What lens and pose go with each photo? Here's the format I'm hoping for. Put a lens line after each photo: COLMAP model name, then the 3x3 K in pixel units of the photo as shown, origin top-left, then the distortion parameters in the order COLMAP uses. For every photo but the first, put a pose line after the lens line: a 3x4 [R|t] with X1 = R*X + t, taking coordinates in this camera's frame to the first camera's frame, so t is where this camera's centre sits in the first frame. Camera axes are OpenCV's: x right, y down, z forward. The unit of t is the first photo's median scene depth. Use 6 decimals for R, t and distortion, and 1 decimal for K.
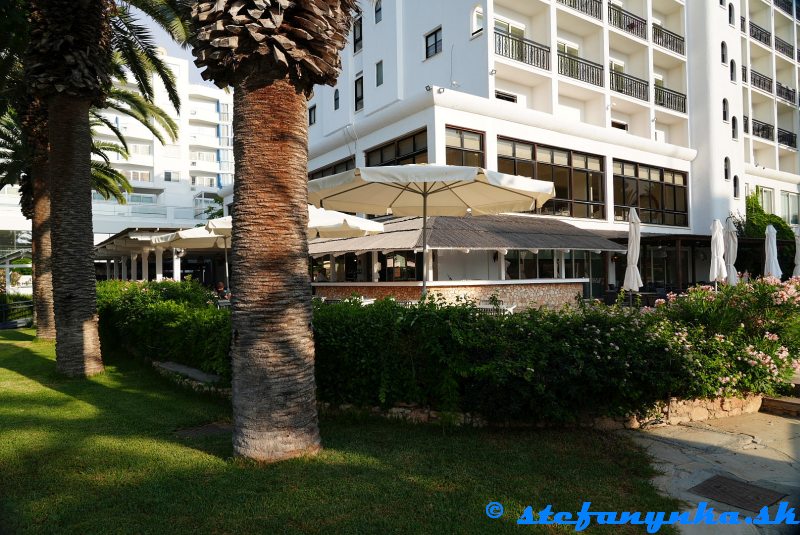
lens RADIAL K [[544.8, 0, 399.4], [0, 544.8, 268.2], [0, 0, 1]] dist [0.006758, 0.000723]
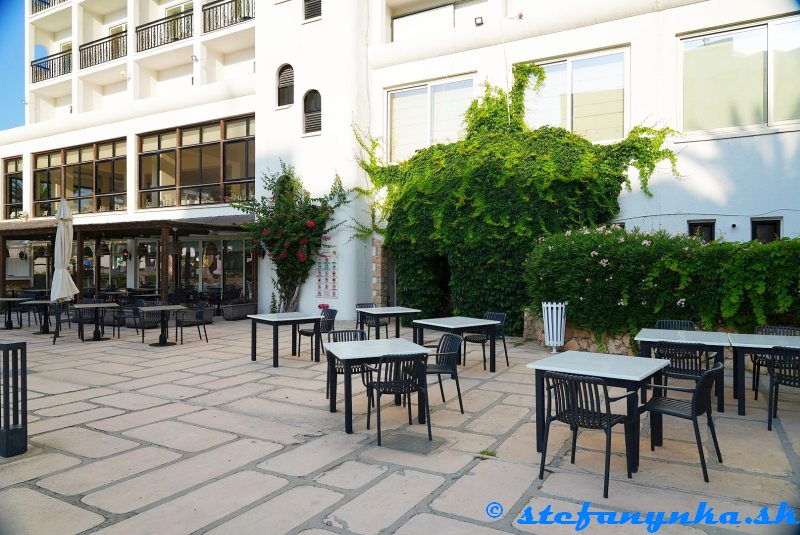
lens RADIAL K [[544.8, 0, 399.0], [0, 544.8, 267.4], [0, 0, 1]] dist [0.006758, 0.000723]
pose [[0.408517, 0.030398, -0.912245, 1.353822], [0.007247, 0.999306, 0.036544, -0.023728], [0.912722, -0.021540, 0.408013, 1.032112]]
